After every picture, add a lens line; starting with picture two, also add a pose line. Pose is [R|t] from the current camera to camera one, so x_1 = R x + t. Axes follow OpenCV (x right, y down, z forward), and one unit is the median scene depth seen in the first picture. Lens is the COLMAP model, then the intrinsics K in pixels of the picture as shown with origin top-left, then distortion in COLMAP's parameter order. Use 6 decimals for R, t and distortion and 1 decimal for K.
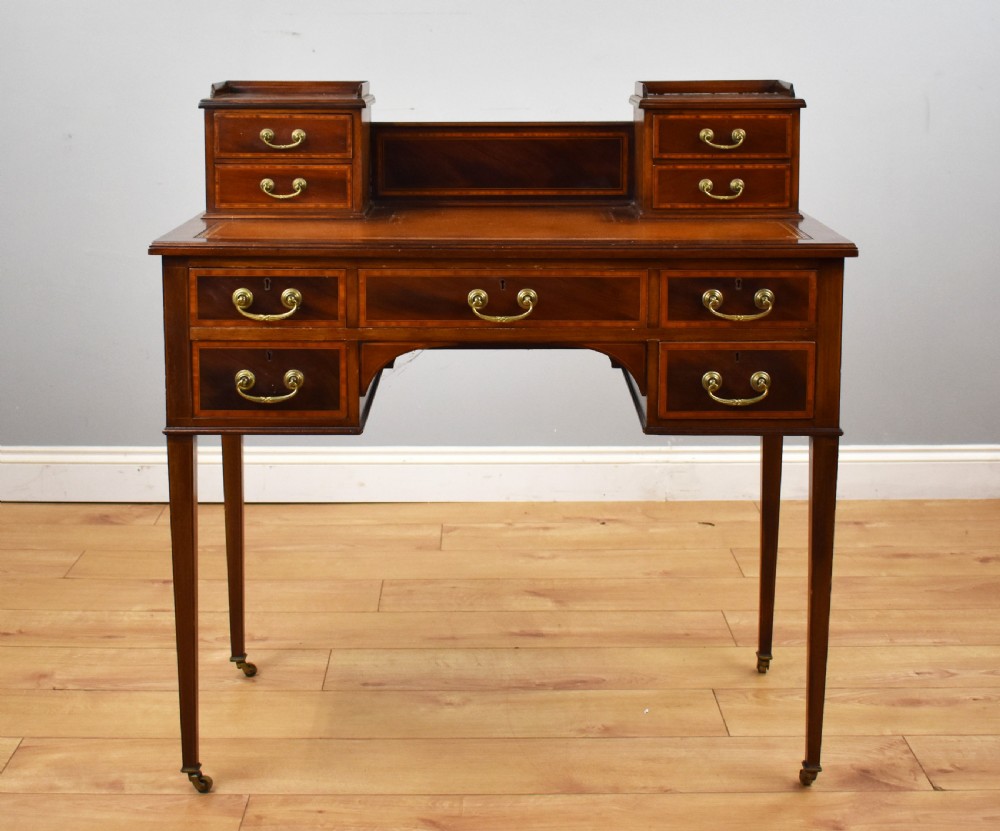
lens RADIAL K [[1809.2, 0, 499.9], [0, 1809.2, 330.1], [0, 0, 1]] dist [-0.061951, -0.048431]
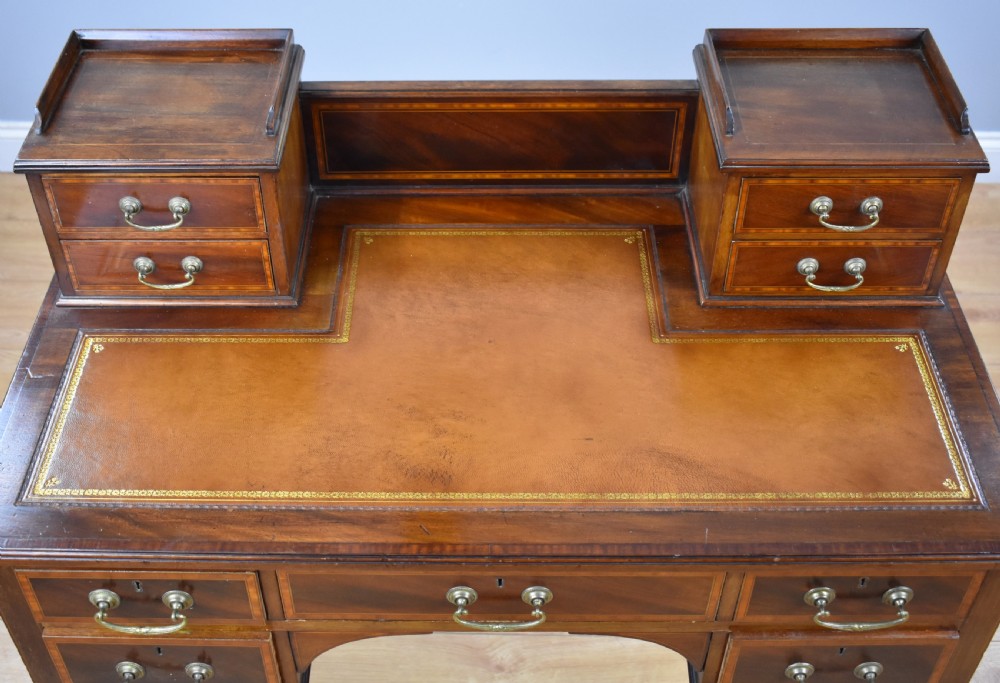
lens RADIAL K [[1234.7, 0, 473.4], [0, 1234.7, 343.2], [0, 0, 1]] dist [-0.055391, -0.058598]
pose [[0.999907, 0.001200, -0.013581, -0.001821], [0.006582, 0.829862, 0.557930, -0.308736], [0.011940, -0.557968, 0.829777, 0.614136]]
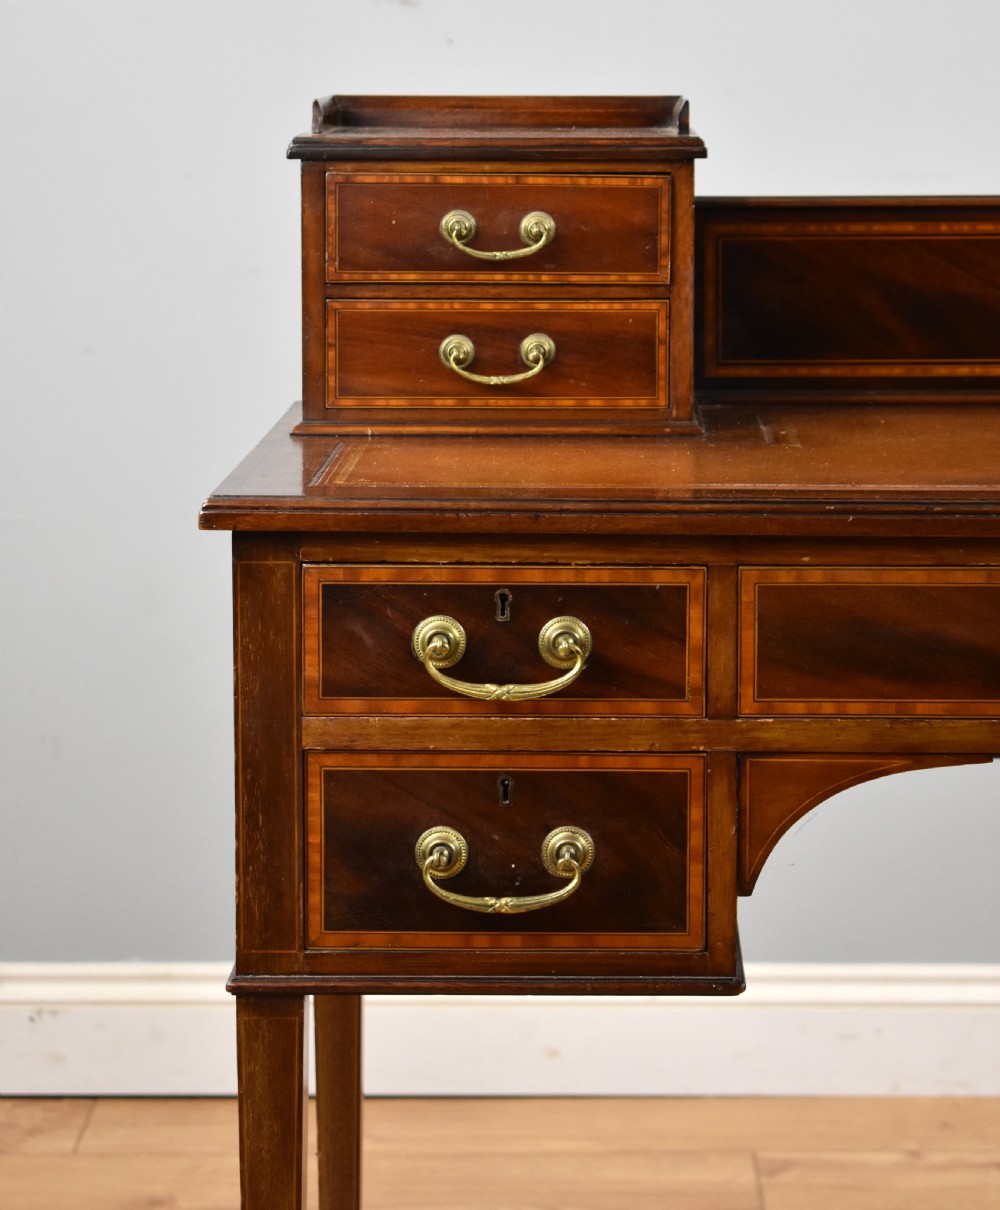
lens RADIAL K [[3678.2, 0, 503.5], [0, 3678.2, 485.4], [0, 0, 1]] dist [0.047516, 0.433811]
pose [[0.999590, 0.000150, -0.028616, -0.095610], [-0.001442, 0.998981, -0.045104, -0.013979], [0.028580, 0.045127, 0.998572, 0.189948]]
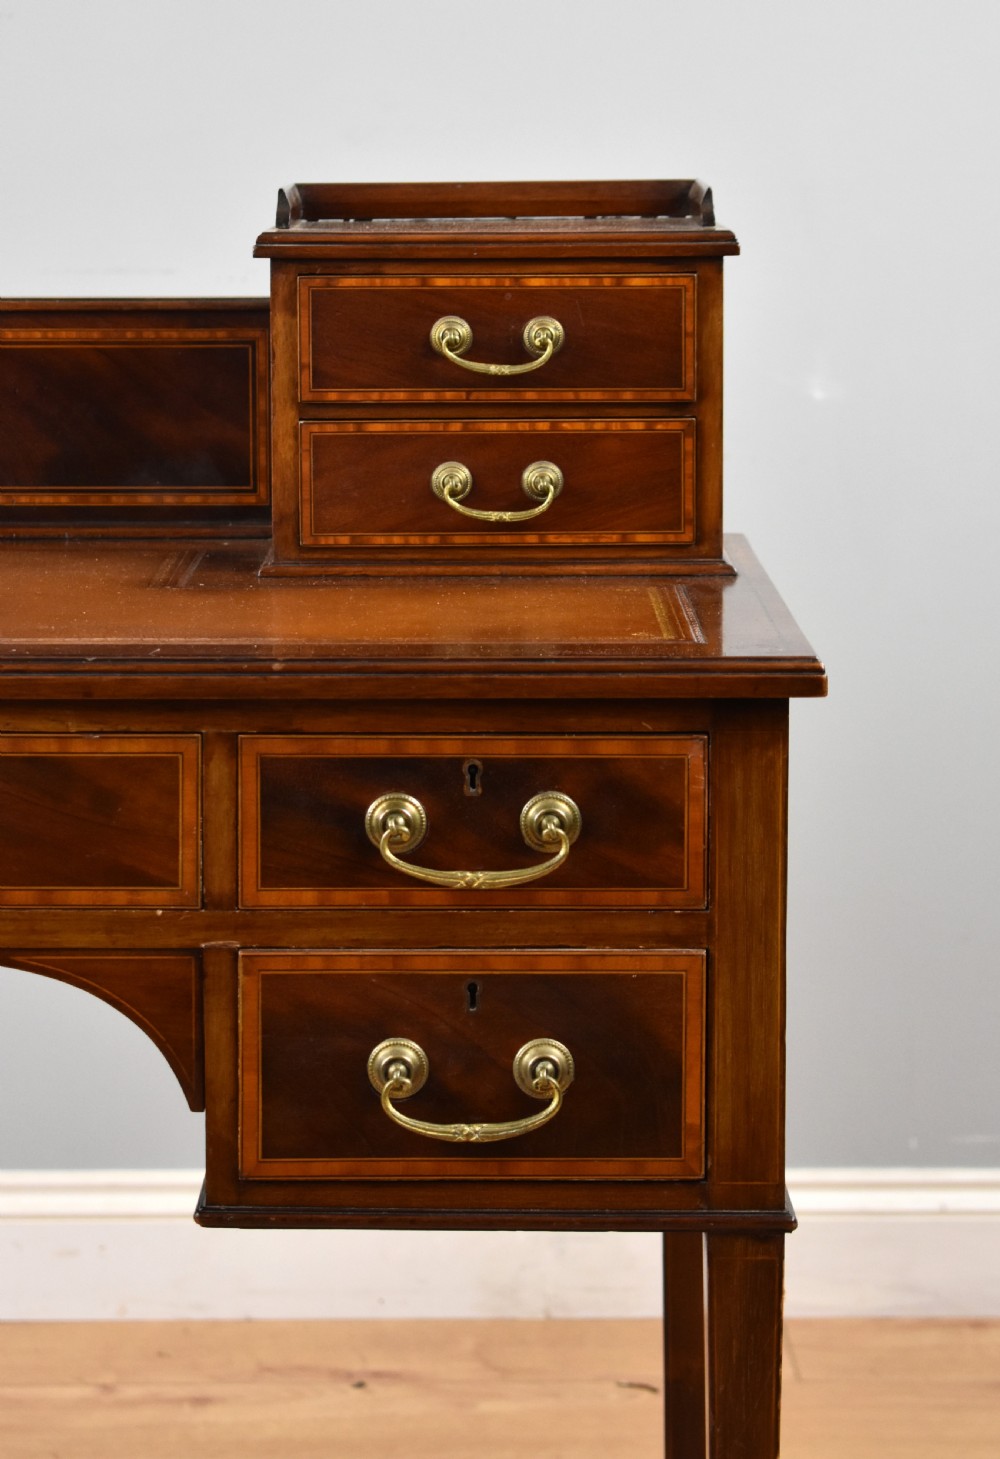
lens RADIAL K [[4138.5, 0, 500.7], [0, 4138.5, 638.2], [0, 0, 1]] dist [0.048248, 0.900020]
pose [[0.999996, 0.000829, 0.002632, 0.121879], [-0.000728, 0.999273, -0.038114, -0.019843], [-0.002661, 0.038112, 0.999270, 0.210963]]
